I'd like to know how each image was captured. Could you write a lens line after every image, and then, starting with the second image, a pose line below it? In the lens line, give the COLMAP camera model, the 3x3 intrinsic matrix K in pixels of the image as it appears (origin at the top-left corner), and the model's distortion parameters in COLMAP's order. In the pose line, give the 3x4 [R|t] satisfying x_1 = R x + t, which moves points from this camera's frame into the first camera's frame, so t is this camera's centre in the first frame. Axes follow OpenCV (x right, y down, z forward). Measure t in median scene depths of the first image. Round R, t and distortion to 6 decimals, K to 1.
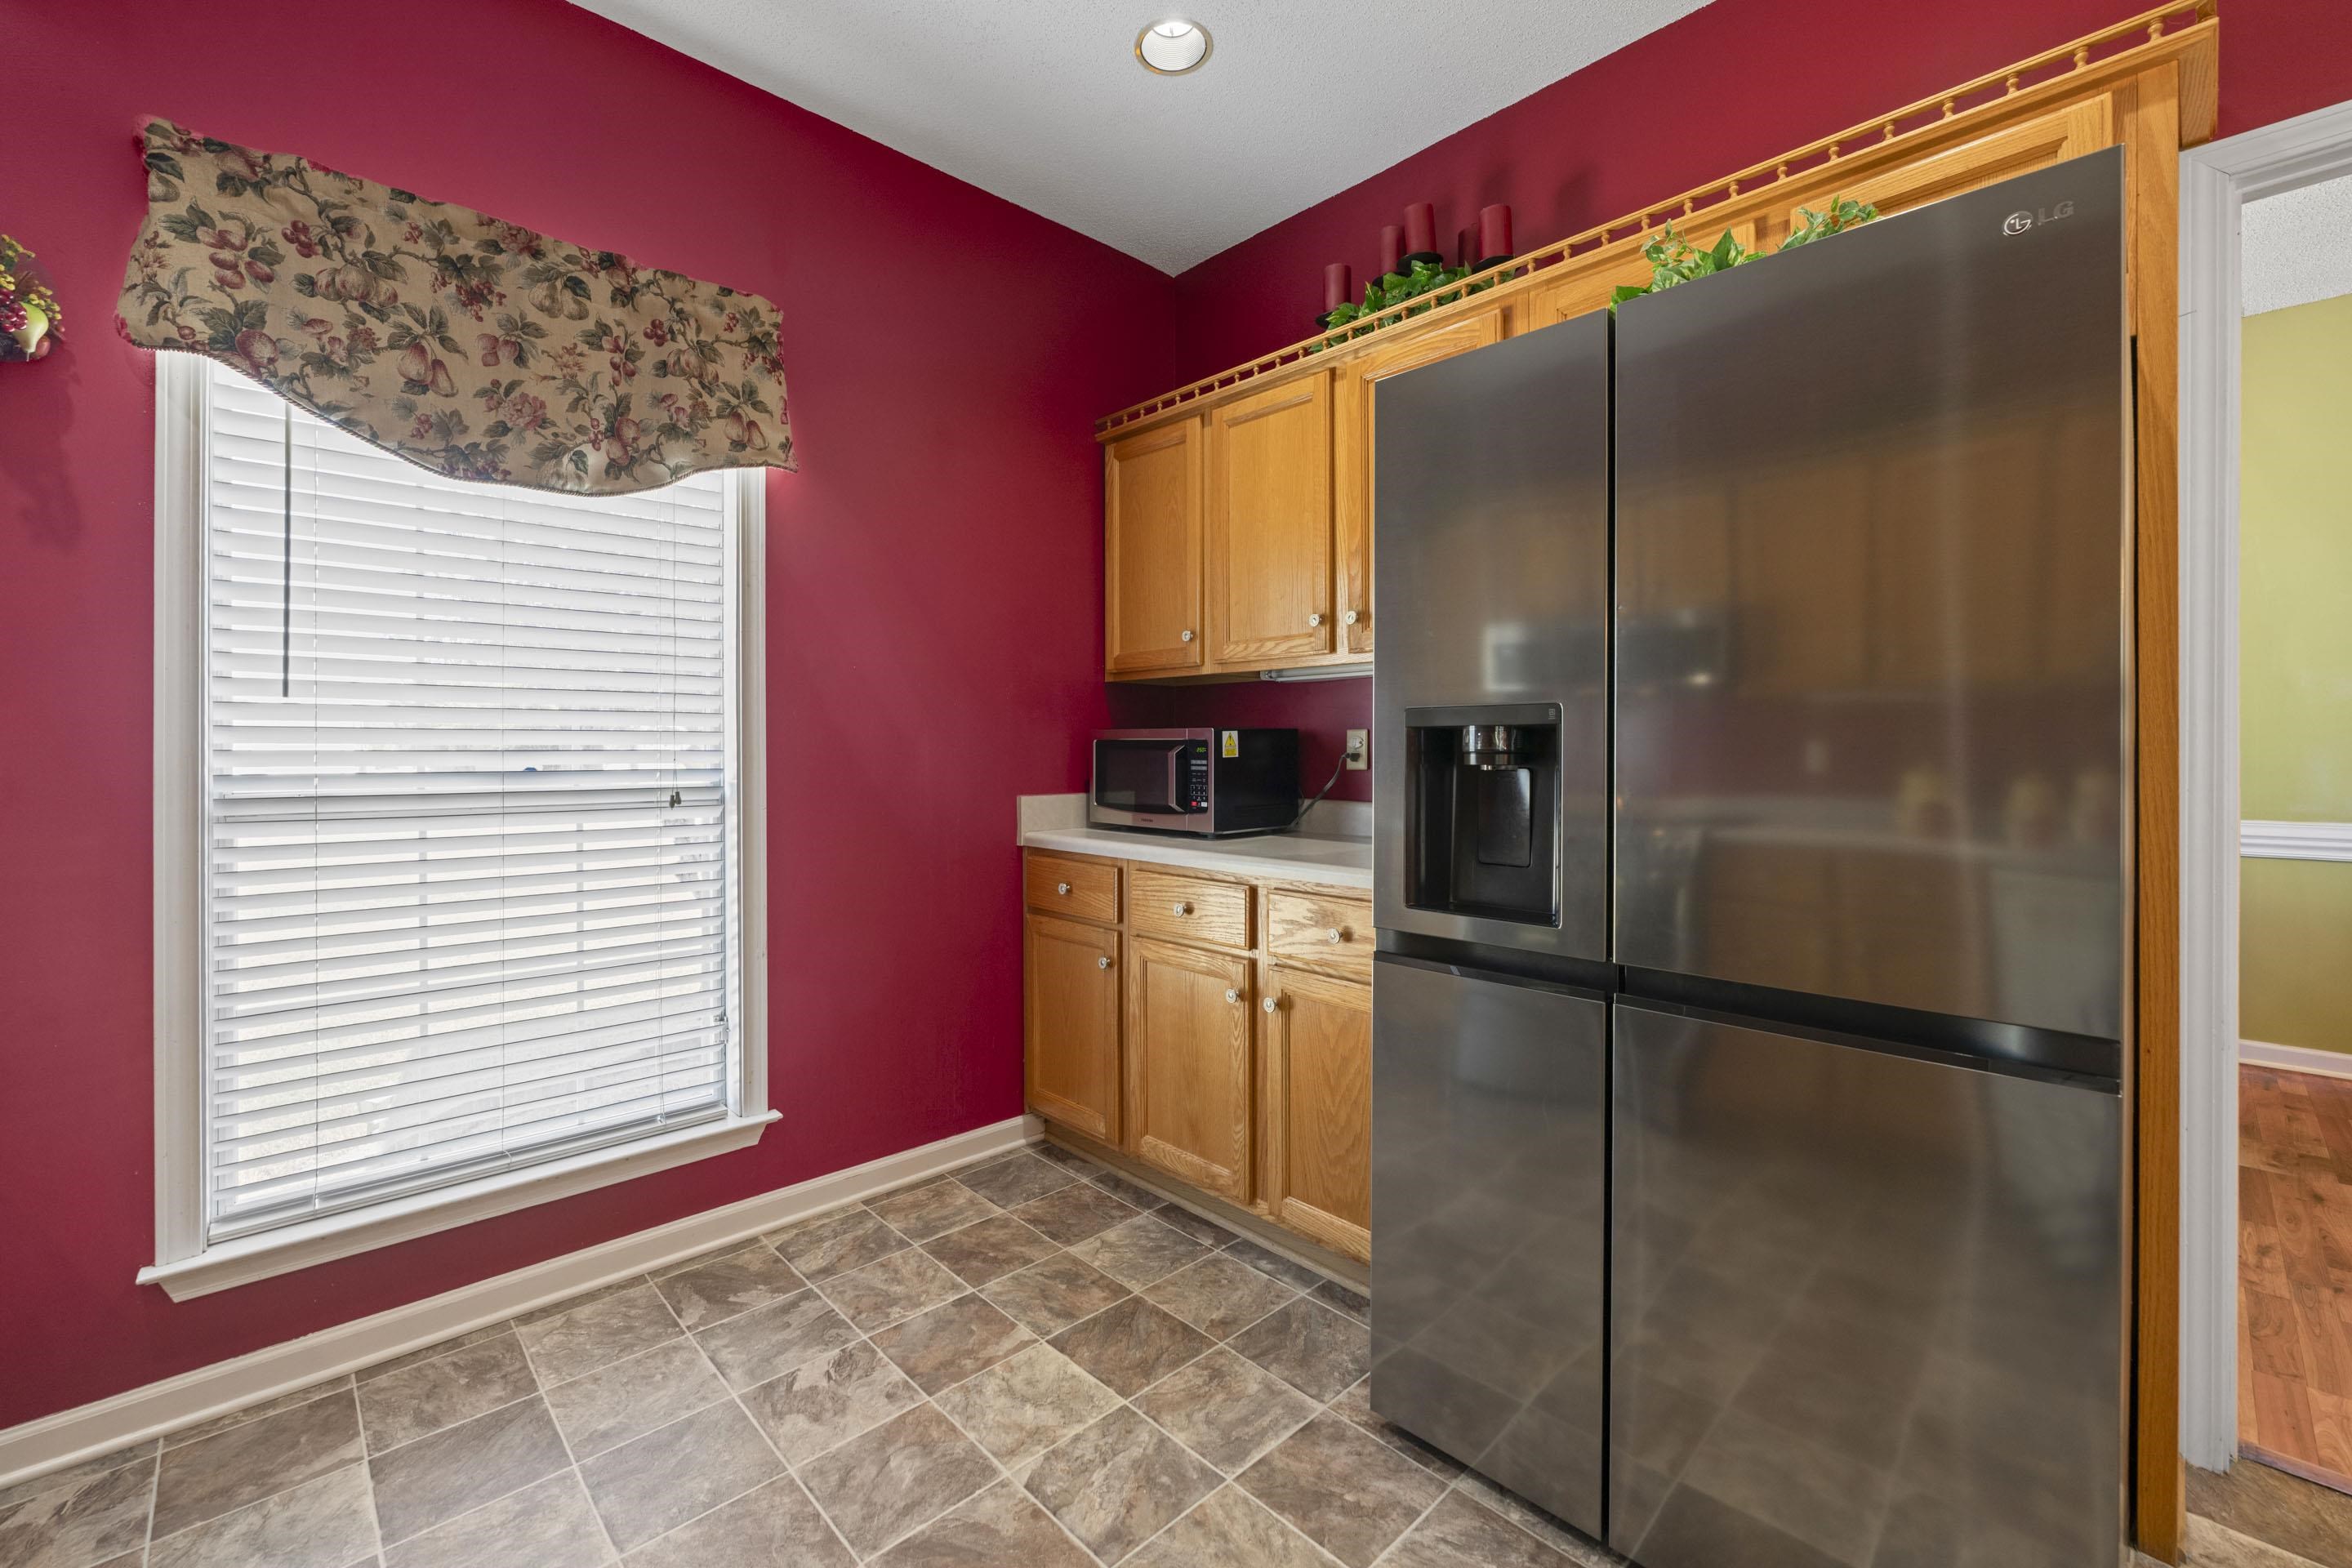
lens RADIAL K [[967.2, 0, 1172.3], [0, 967.2, 766.0], [0, 0, 1]] dist [0.000154, -0.000028]
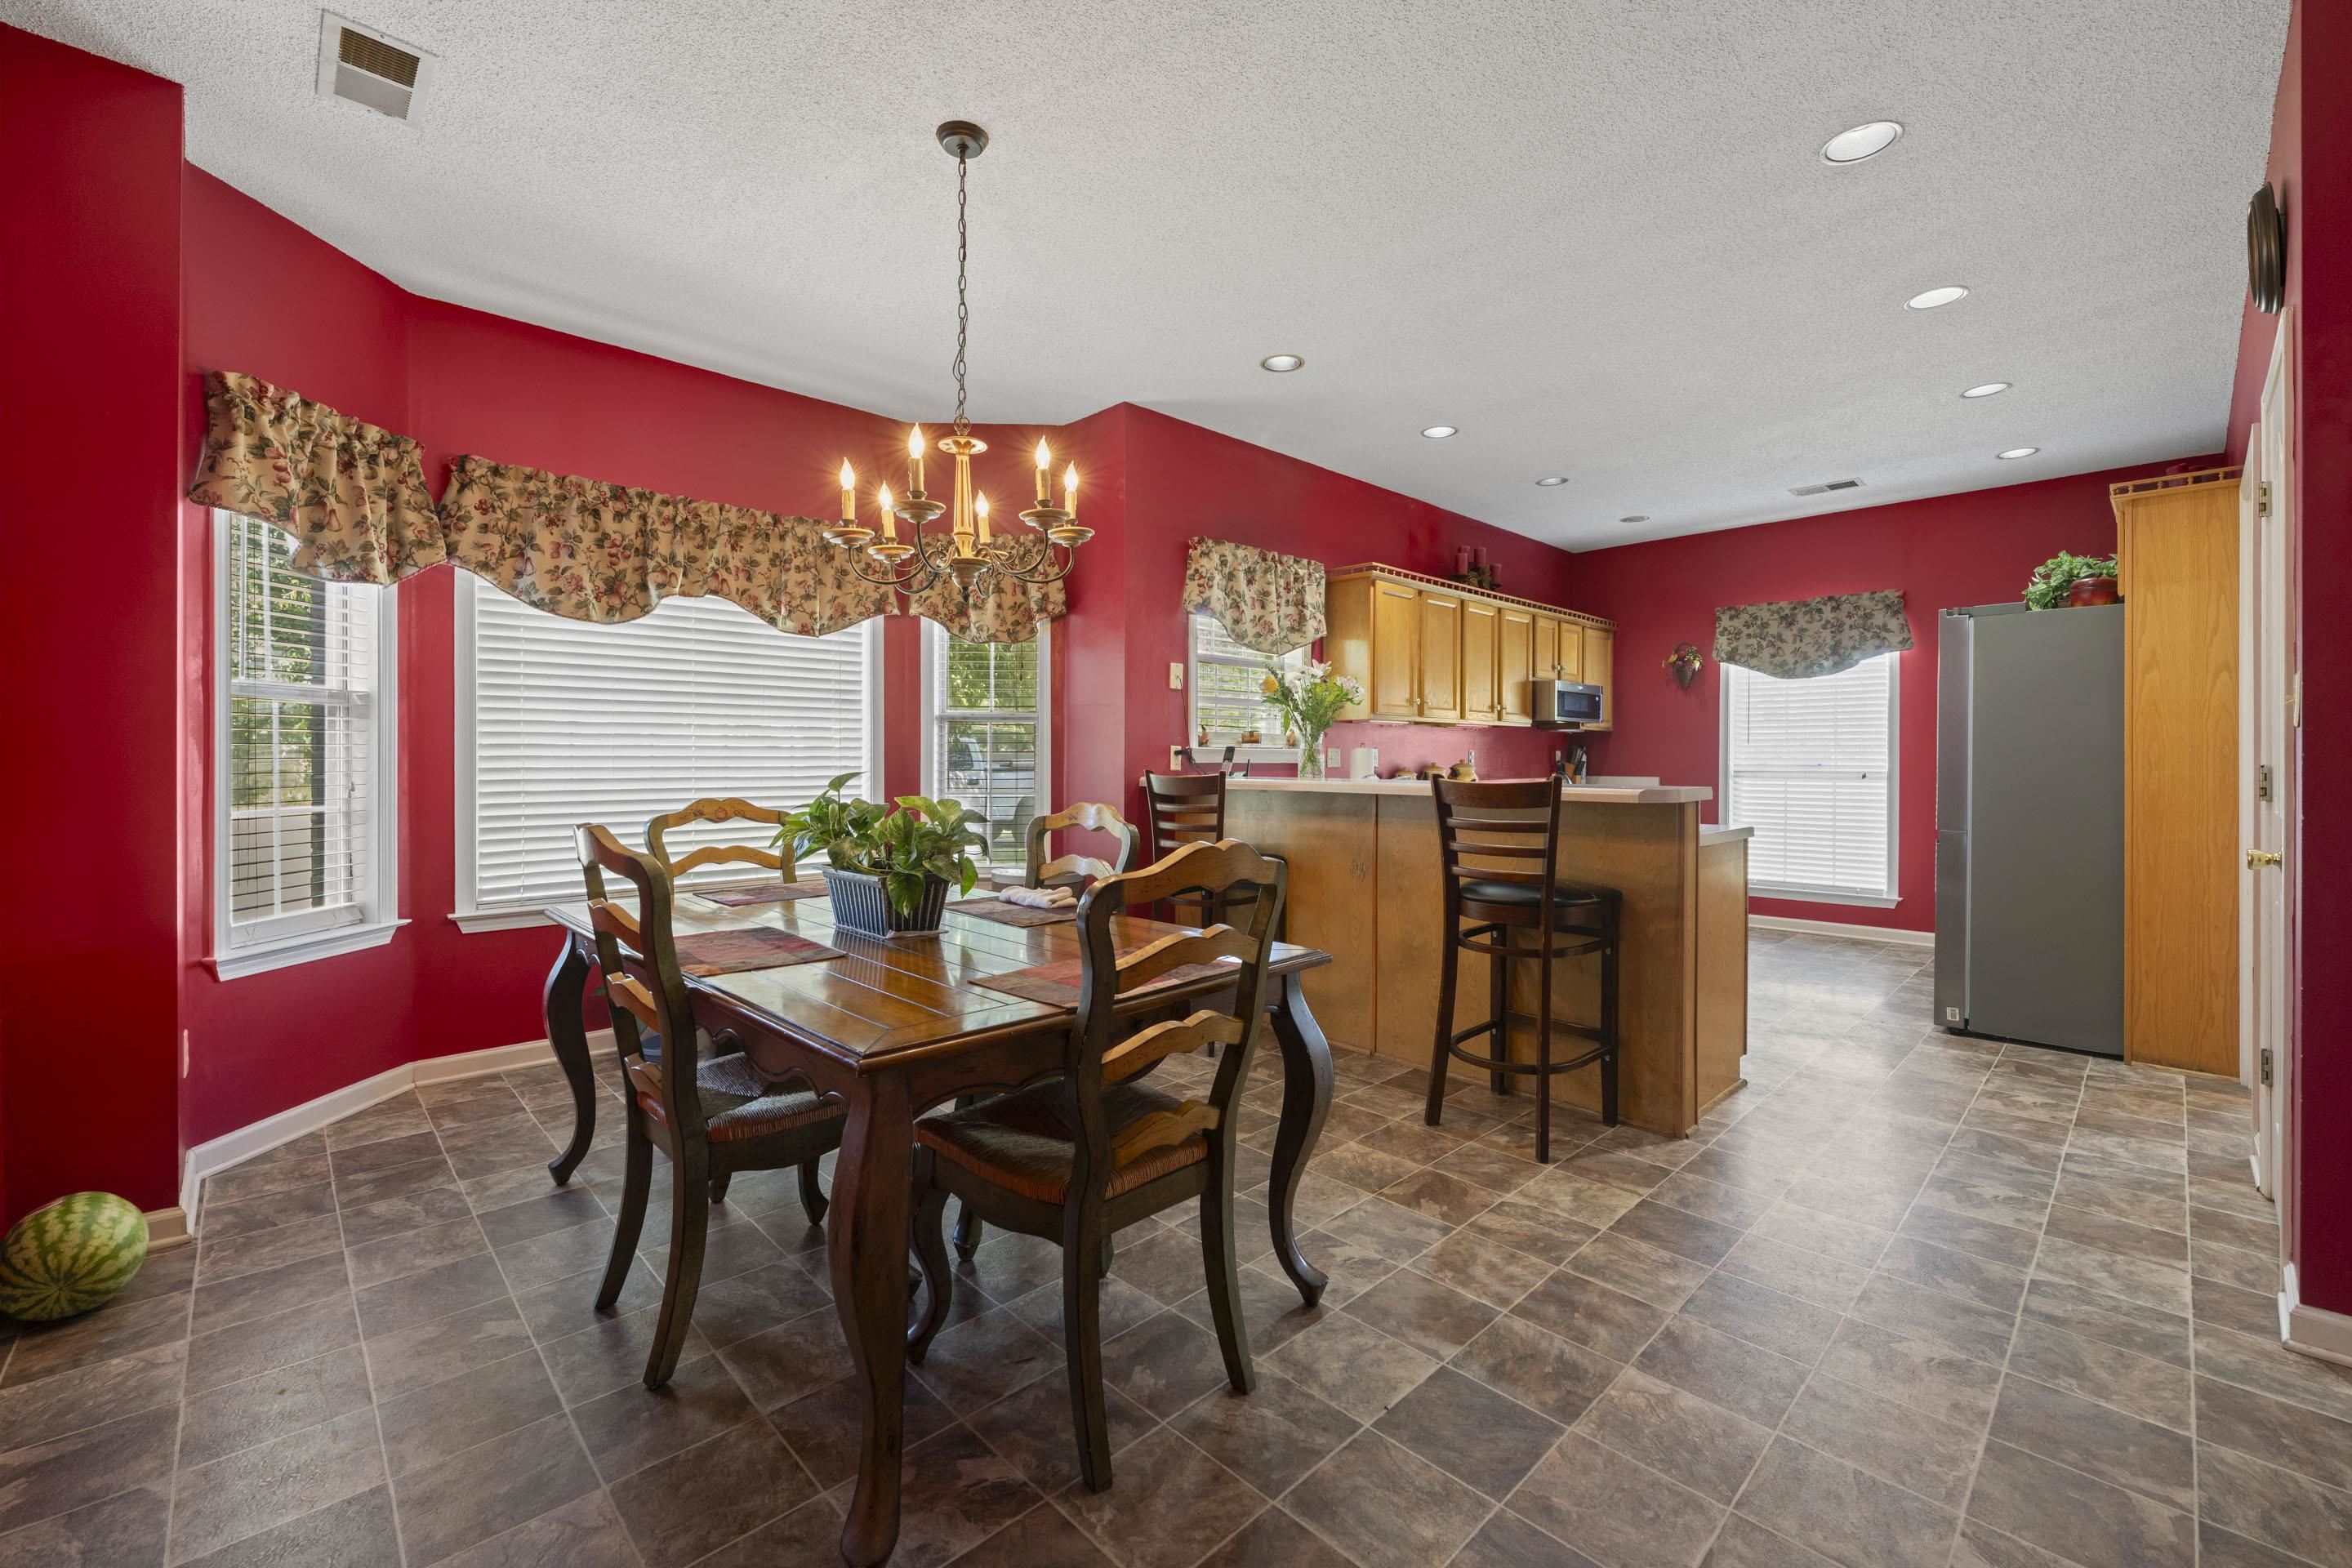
lens RADIAL K [[967.2, 0, 1172.8], [0, 967.2, 765.7], [0, 0, 1]] dist [0.000154, -0.000028]
pose [[0.011620, 0.012749, -0.999851, 2.562351], [-0.011036, 0.999859, 0.012620, -0.012661], [0.999872, 0.010887, 0.011759, -1.152596]]
